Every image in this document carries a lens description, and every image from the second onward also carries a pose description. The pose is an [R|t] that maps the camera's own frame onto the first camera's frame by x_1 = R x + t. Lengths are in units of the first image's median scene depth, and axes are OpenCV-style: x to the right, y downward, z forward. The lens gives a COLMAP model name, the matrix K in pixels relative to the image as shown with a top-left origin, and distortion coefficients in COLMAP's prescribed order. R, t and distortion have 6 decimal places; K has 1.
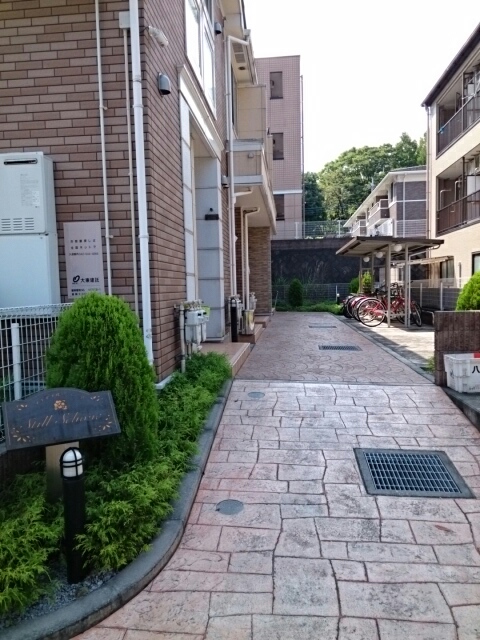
lens RADIAL K [[501.3, 0, 233.4], [0, 501.3, 322.3], [0, 0, 1]] dist [0.034404, -0.007796]
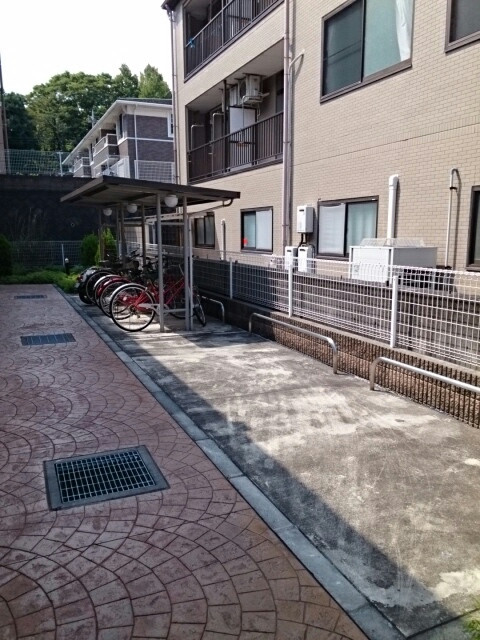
lens RADIAL K [[501.3, 0, 233.4], [0, 501.3, 322.3], [0, 0, 1]] dist [0.034404, -0.007796]
pose [[0.859656, -0.070751, 0.505950, 0.026389], [0.015515, 0.993523, 0.112570, -0.024396], [-0.510638, -0.088922, 0.855185, 0.152818]]
